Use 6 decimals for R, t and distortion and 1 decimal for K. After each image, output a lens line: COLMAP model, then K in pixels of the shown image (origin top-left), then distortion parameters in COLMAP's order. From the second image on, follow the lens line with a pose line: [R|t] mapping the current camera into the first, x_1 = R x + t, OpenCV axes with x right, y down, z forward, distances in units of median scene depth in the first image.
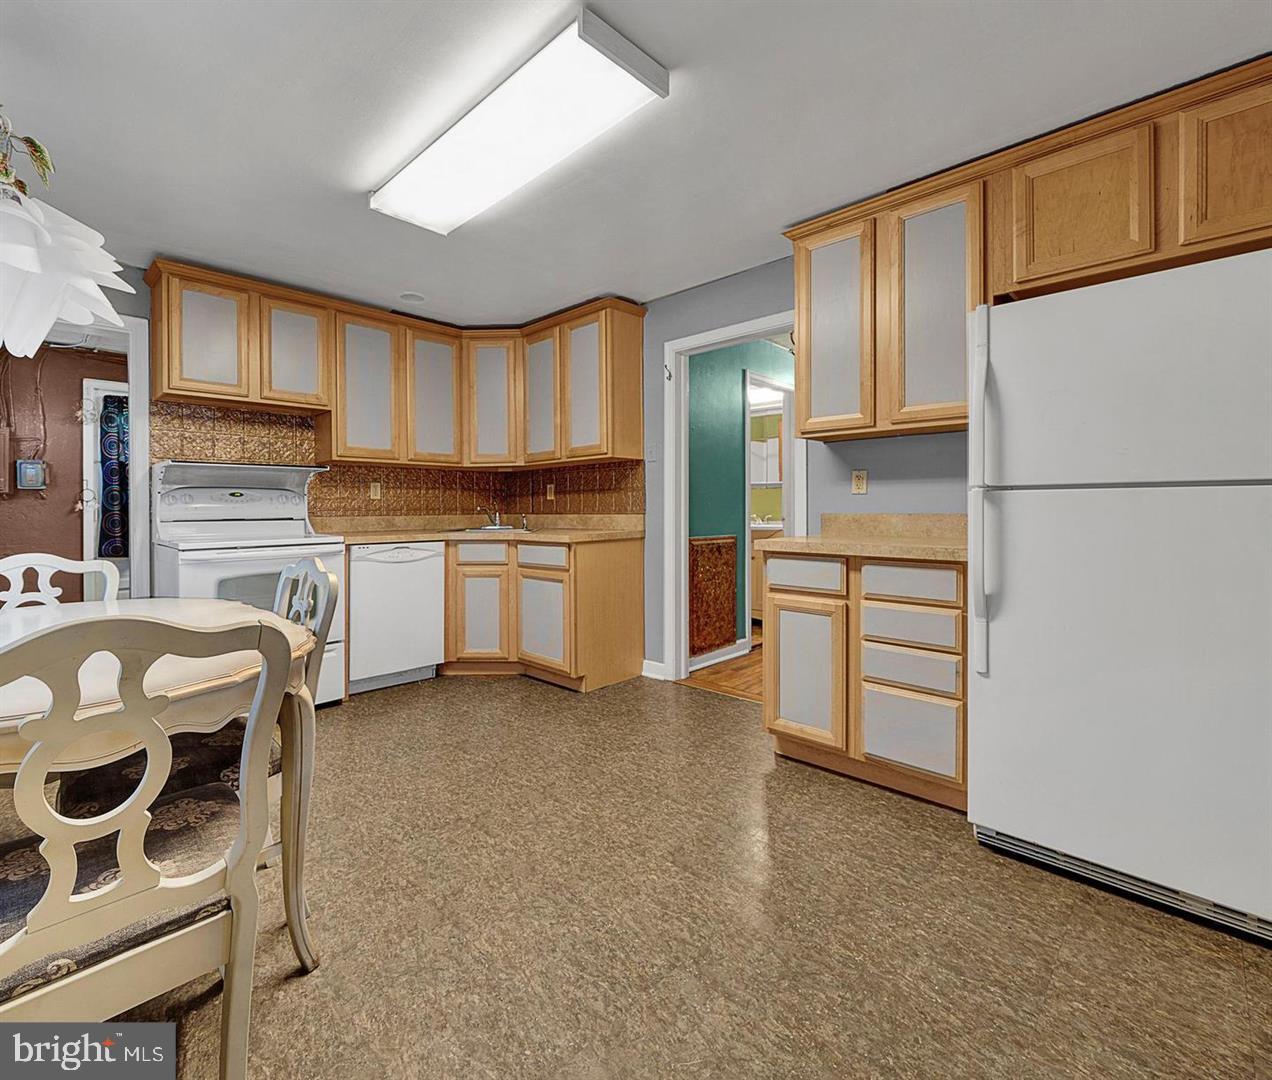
lens RADIAL K [[596.3, 0, 587.1], [0, 596.3, 509.1], [0, 0, 1]] dist [0.000554, -0.000385]
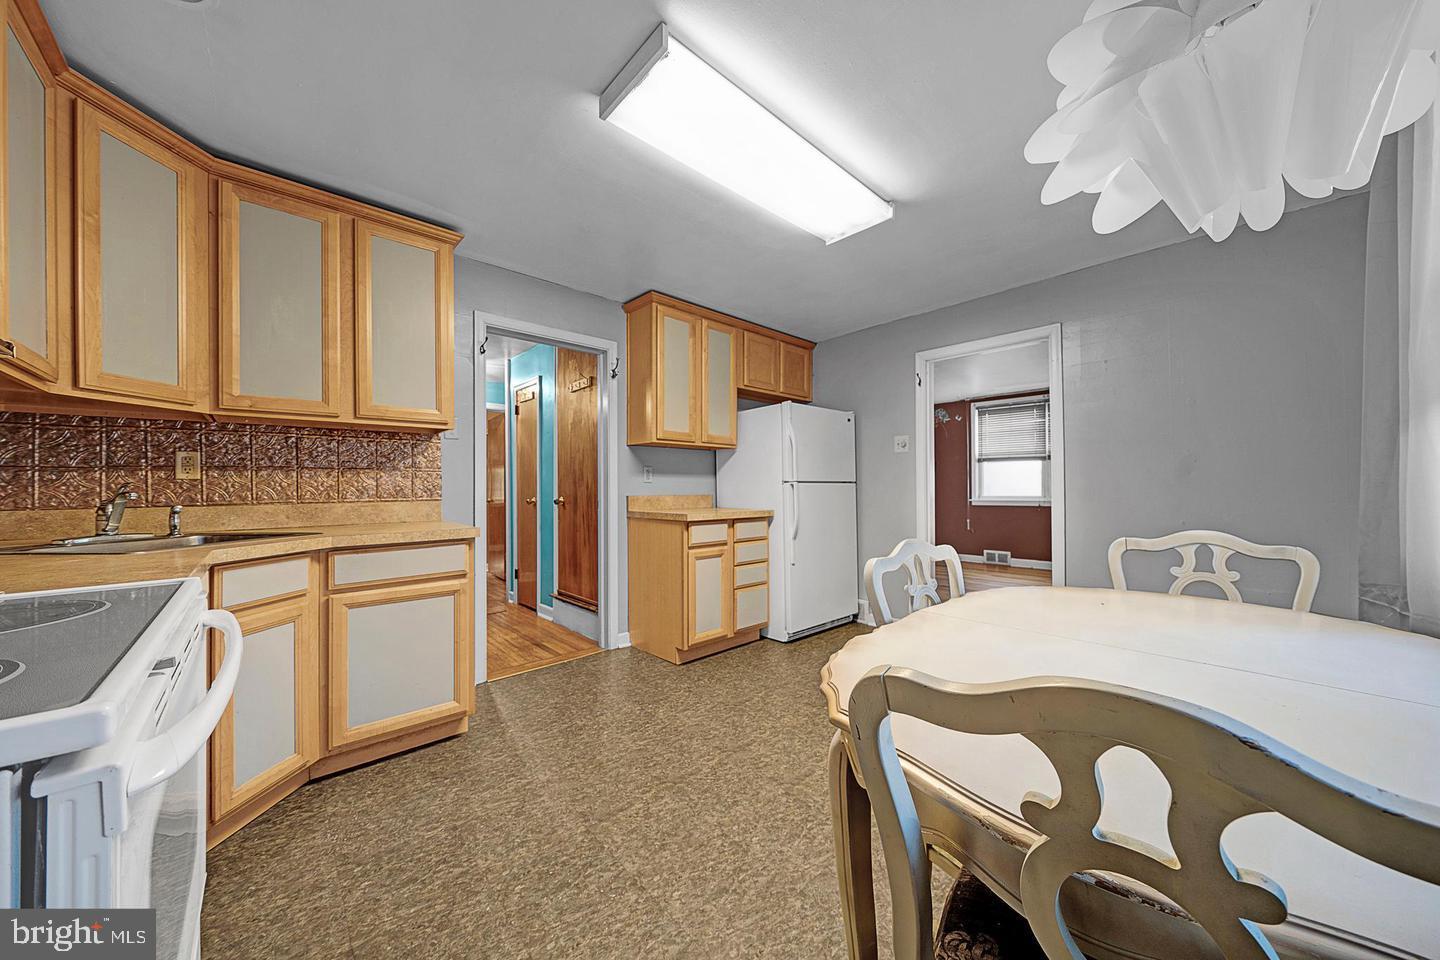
lens RADIAL K [[491.7, 0, 718.9], [0, 491.7, 490.2], [0, 0, 1]] dist [-0.019148, -0.000012]
pose [[0.023221, 0.003188, 0.999725, -0.819800], [0.010536, 0.999939, -0.003434, 0.000498], [-0.999675, 0.010612, 0.023186, 0.847860]]
